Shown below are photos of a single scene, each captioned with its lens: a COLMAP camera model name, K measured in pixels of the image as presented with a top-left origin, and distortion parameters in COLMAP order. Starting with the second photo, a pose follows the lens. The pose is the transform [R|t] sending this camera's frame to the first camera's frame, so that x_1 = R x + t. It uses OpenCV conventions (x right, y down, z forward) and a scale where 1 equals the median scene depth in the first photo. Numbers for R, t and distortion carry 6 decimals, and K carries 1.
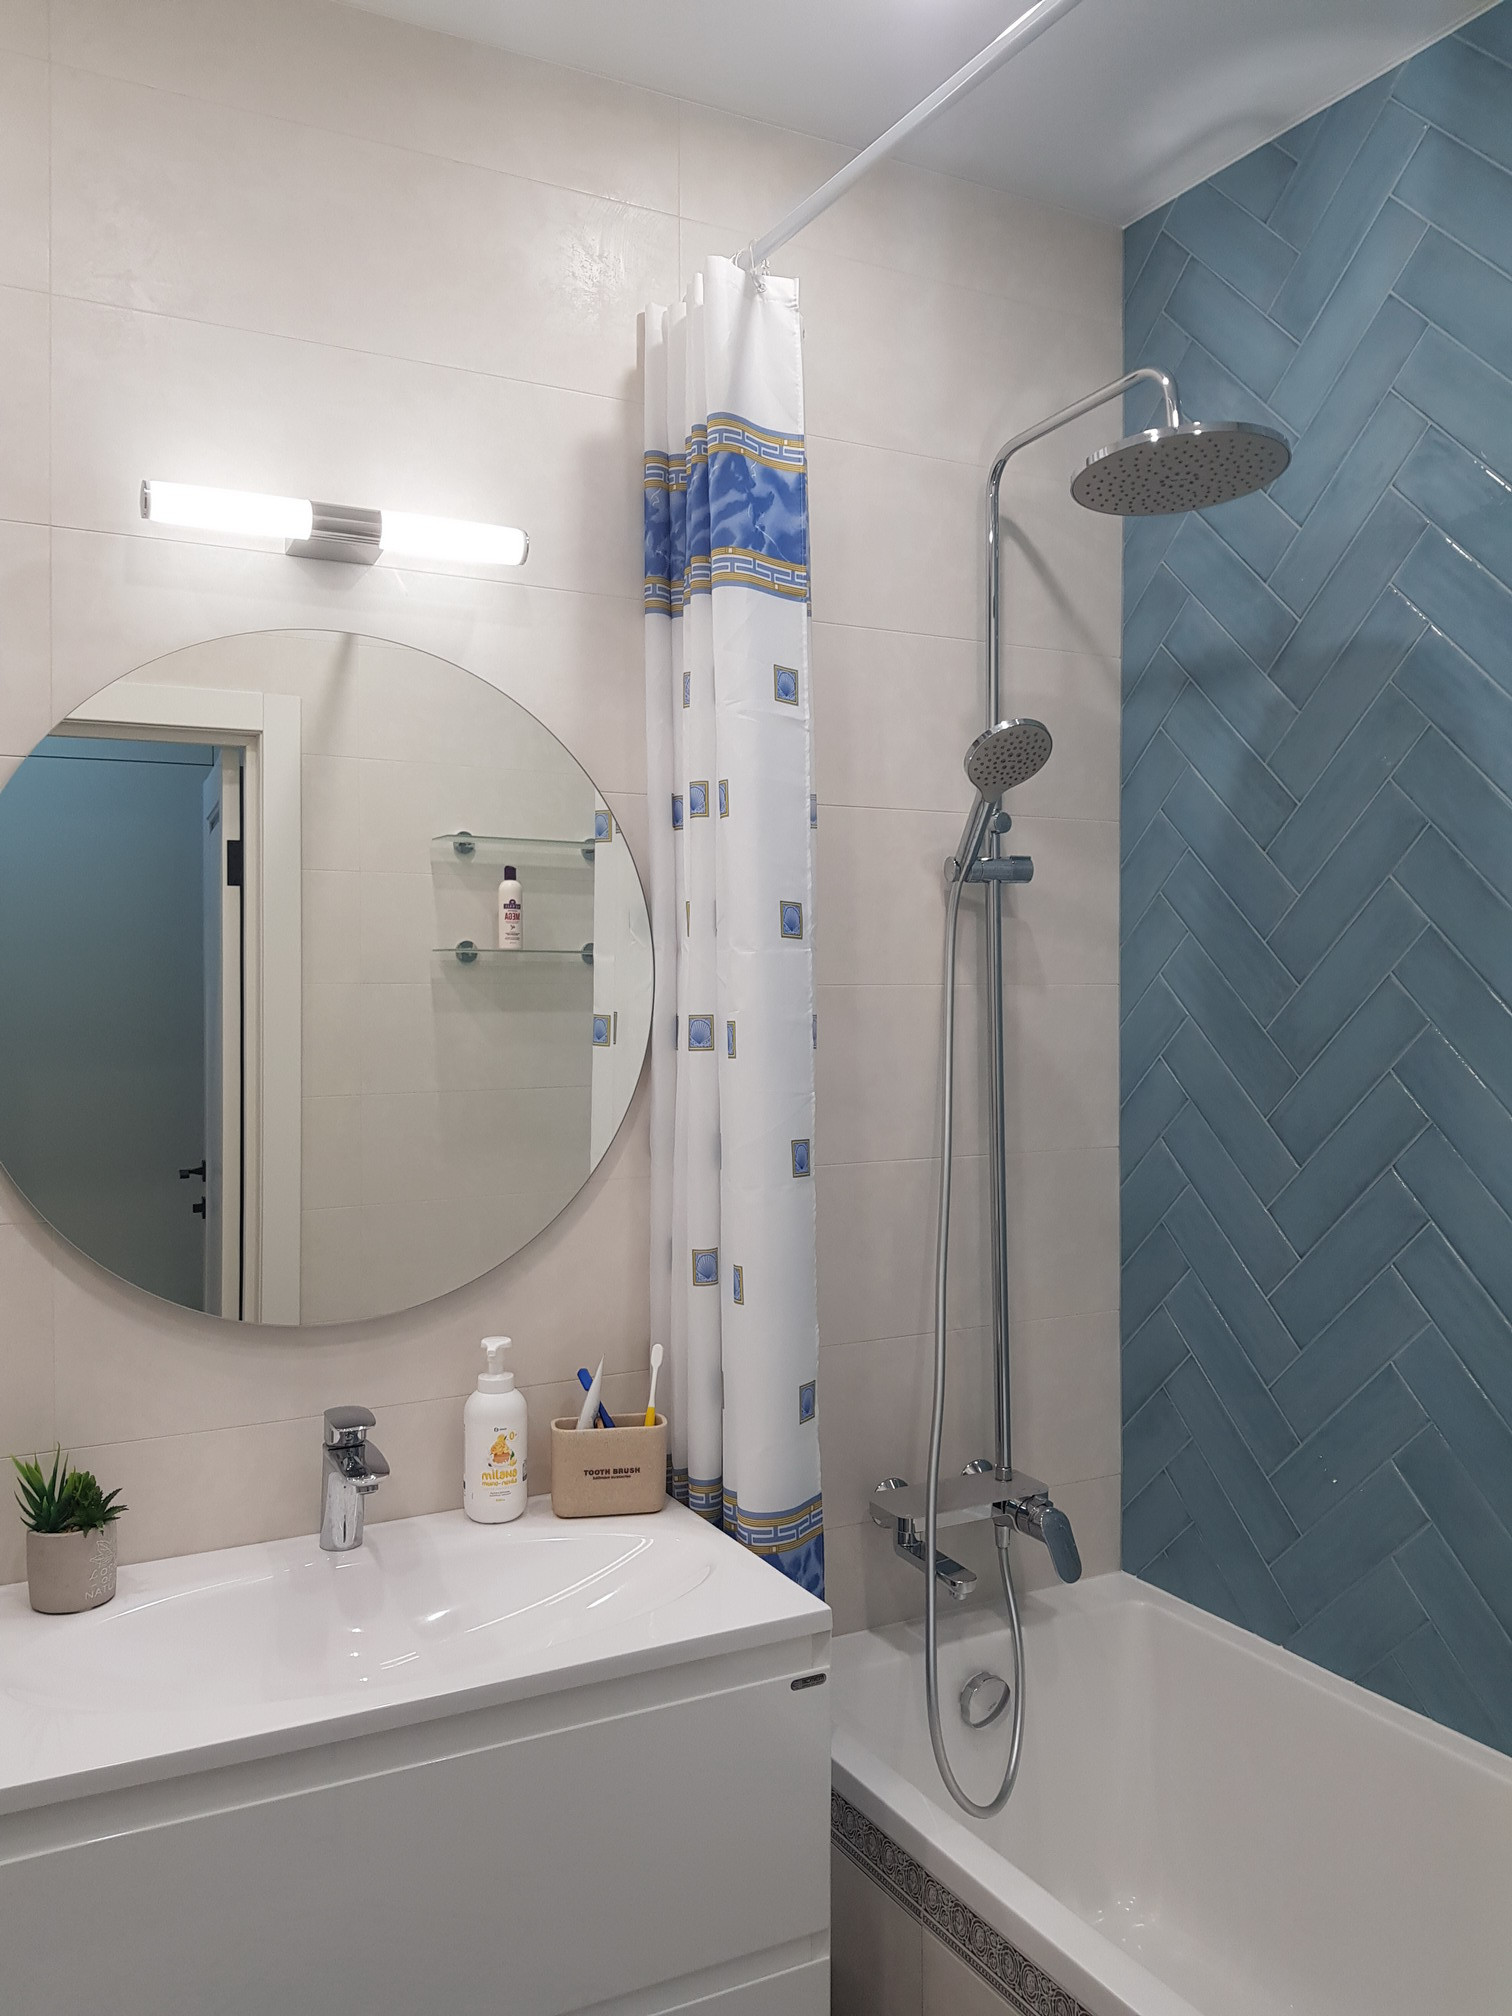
lens RADIAL K [[1671.8, 0, 764.1], [0, 1671.8, 1005.9], [0, 0, 1]] dist [-0.032064, -0.007054]
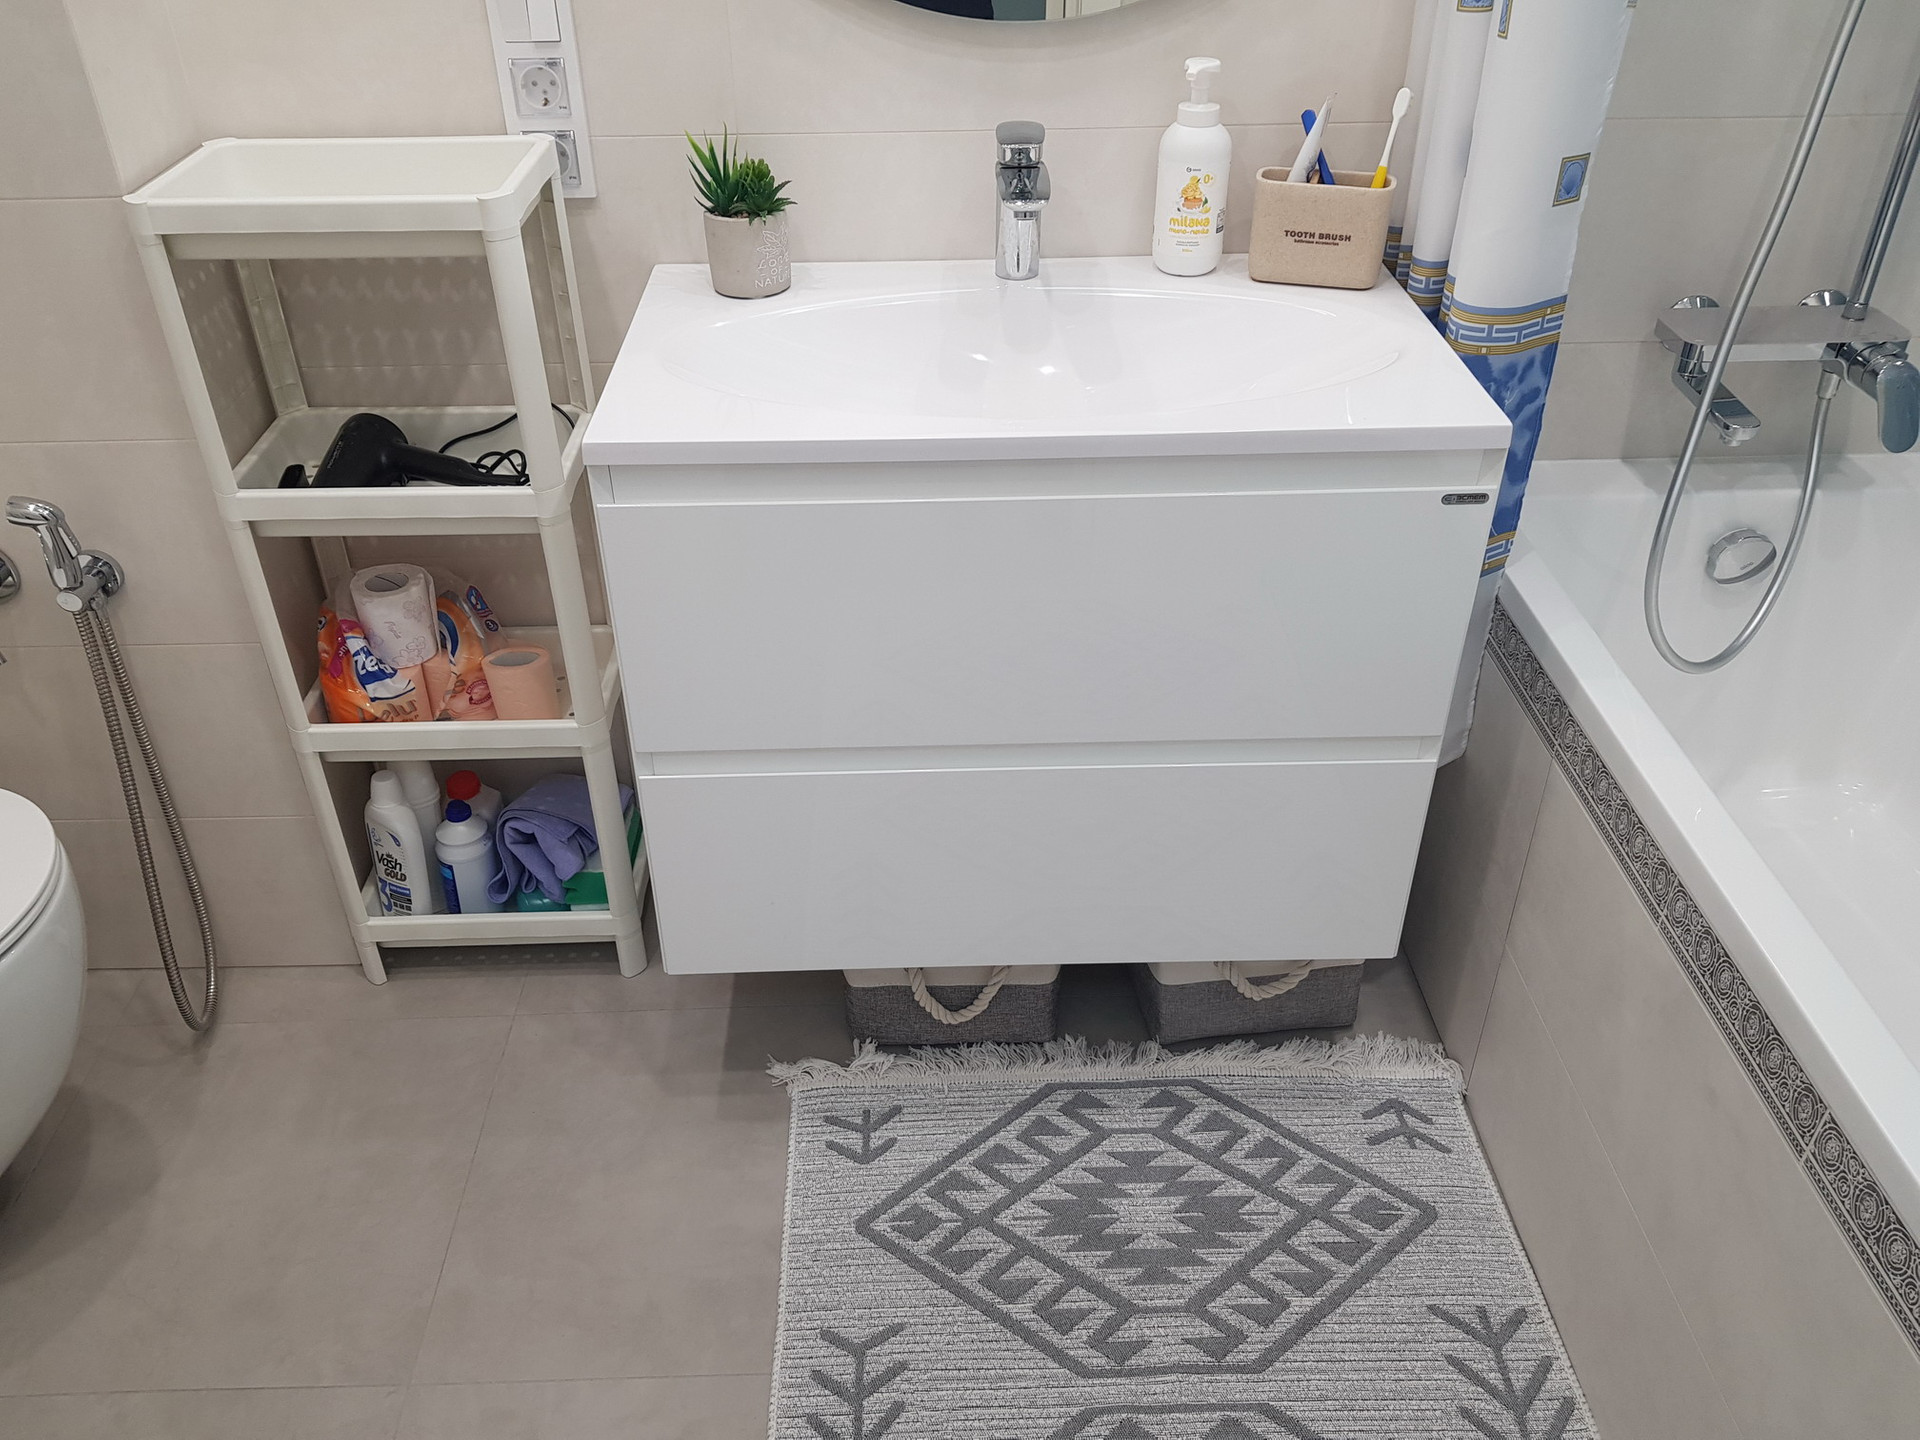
lens RADIAL K [[1497.6, 0, 962.3], [0, 1497.6, 713.5], [0, 0, 1]] dist [0.075807, -0.051828]
pose [[0.891740, 0.256187, -0.373051, 0.106164], [-0.012790, 0.838274, 0.545099, 0.055238], [0.452366, -0.481316, 0.750799, 0.185396]]
